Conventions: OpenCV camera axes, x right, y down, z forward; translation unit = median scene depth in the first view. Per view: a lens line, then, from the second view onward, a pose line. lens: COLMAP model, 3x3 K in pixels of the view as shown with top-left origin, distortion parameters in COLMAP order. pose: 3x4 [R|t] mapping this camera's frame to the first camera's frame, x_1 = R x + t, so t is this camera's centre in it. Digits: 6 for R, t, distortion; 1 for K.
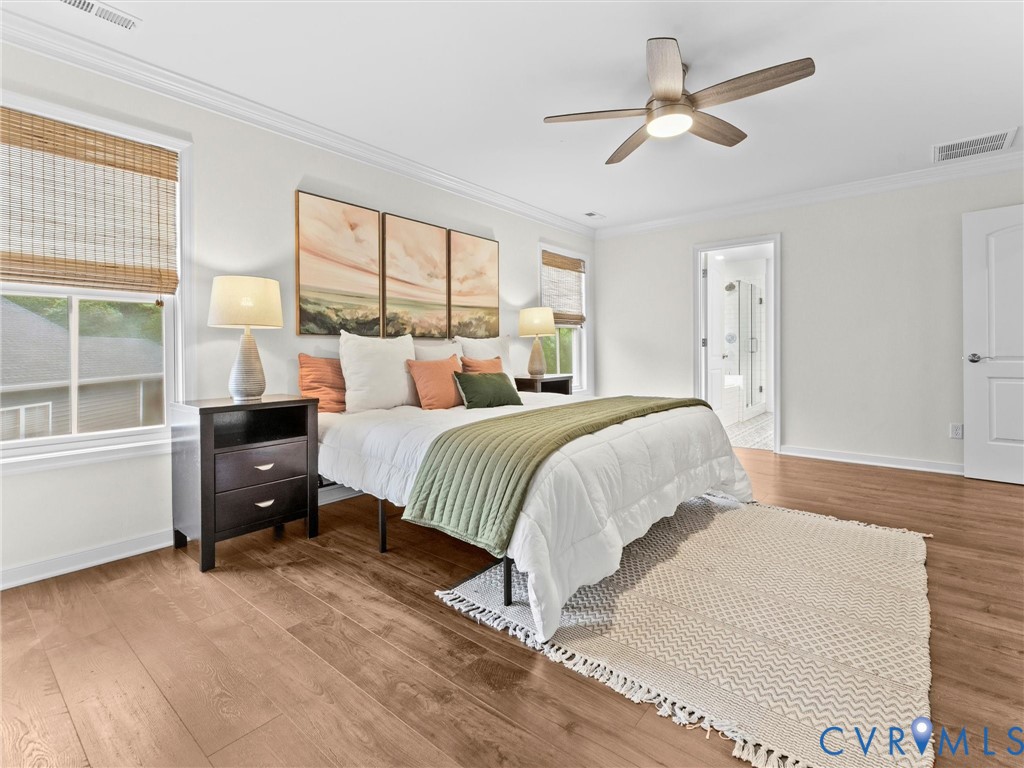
lens RADIAL K [[482.6, 0, 515.2], [0, 482.6, 357.1], [0, 0, 1]] dist [-0.002089, -0.000566]
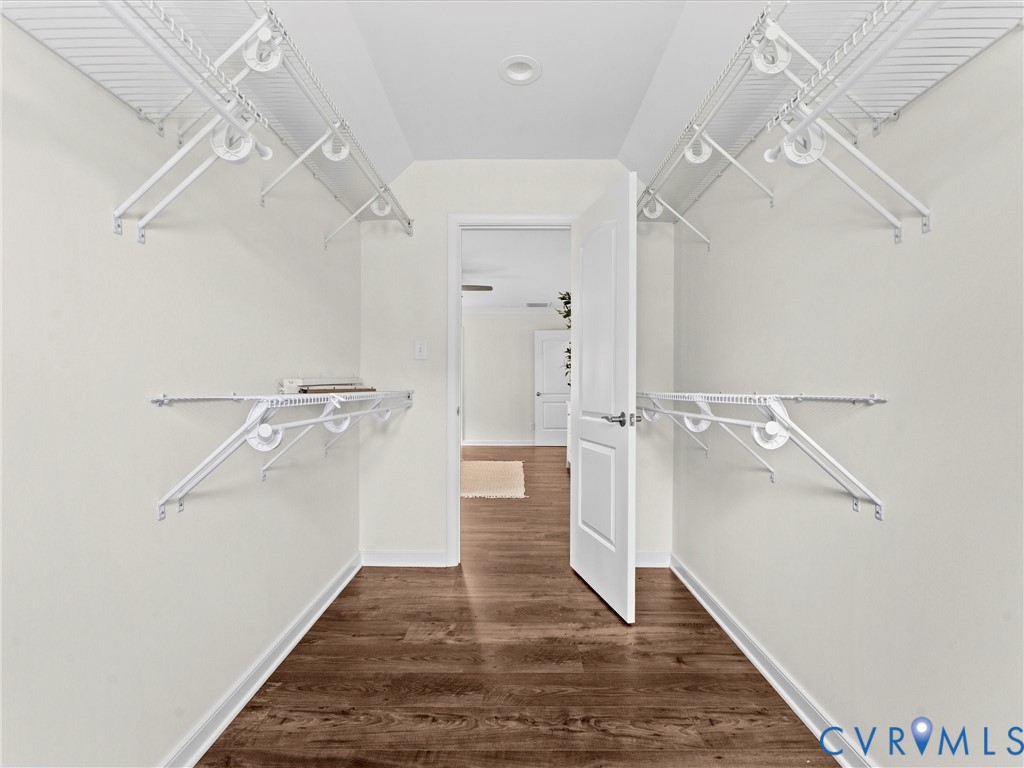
lens RADIAL K [[466.6, 0, 506.8], [0, 466.6, 380.5], [0, 0, 1]] dist [-0.000577, -0.000339]
pose [[0.774436, 0.017985, 0.632397, -0.596257], [-0.003947, 0.999714, -0.023598, -0.009215], [-0.632640, 0.015779, 0.774285, -0.655706]]
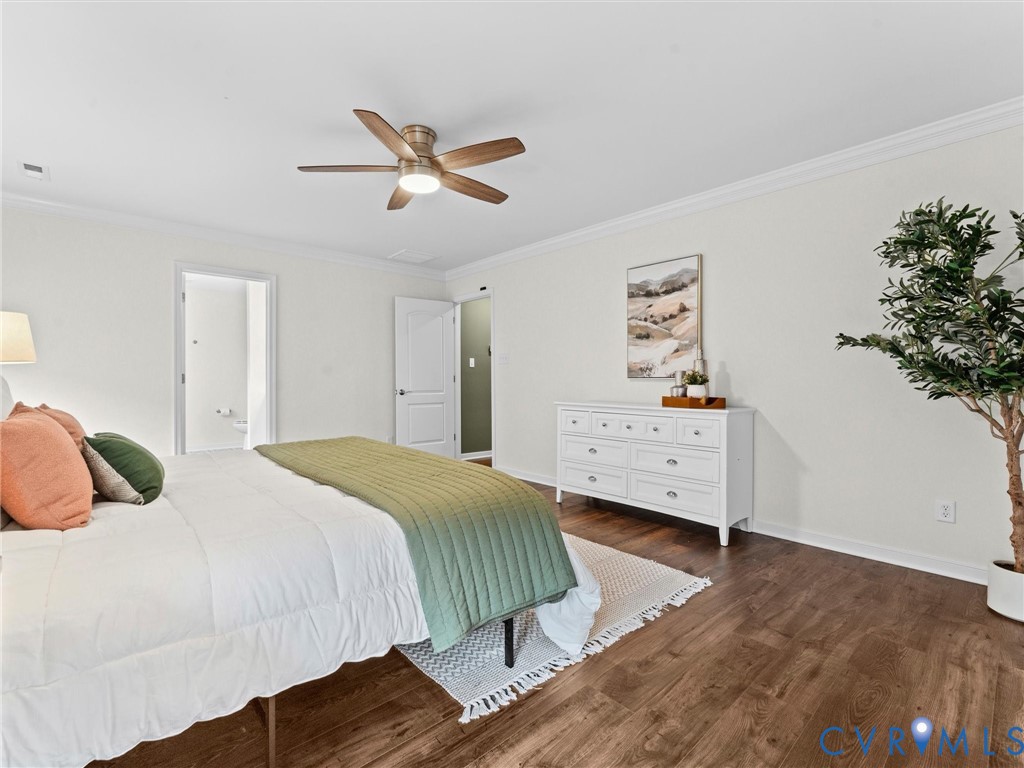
lens RADIAL K [[466.6, 0, 506.8], [0, 466.6, 380.5], [0, 0, 1]] dist [-0.000577, -0.000339]
pose [[0.153374, 0.007376, 0.988141, -0.486836], [0.013341, 0.999866, -0.009534, -0.016445], [-0.988078, 0.014645, 0.153255, 0.457599]]
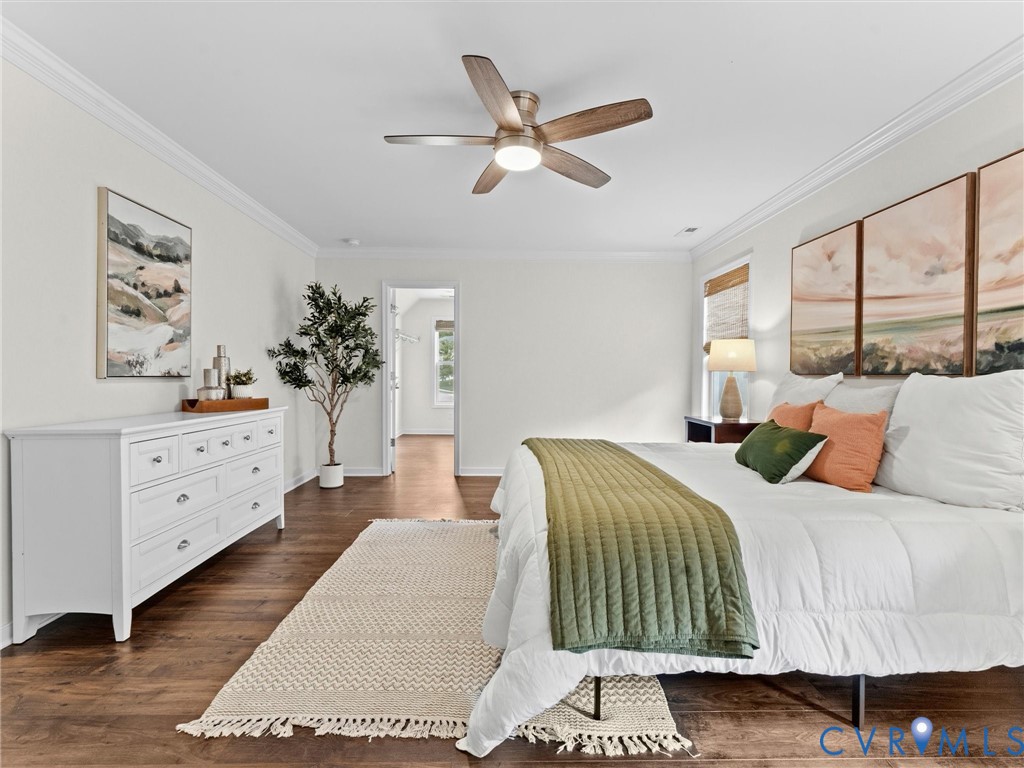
lens RADIAL K [[466.6, 0, 506.8], [0, 466.6, 380.5], [0, 0, 1]] dist [-0.000577, -0.000339]
pose [[-0.761745, 0.009539, -0.647807, 0.667380], [-0.010404, 0.999583, 0.026952, -0.047938], [0.647794, 0.027270, -0.761328, 1.201583]]
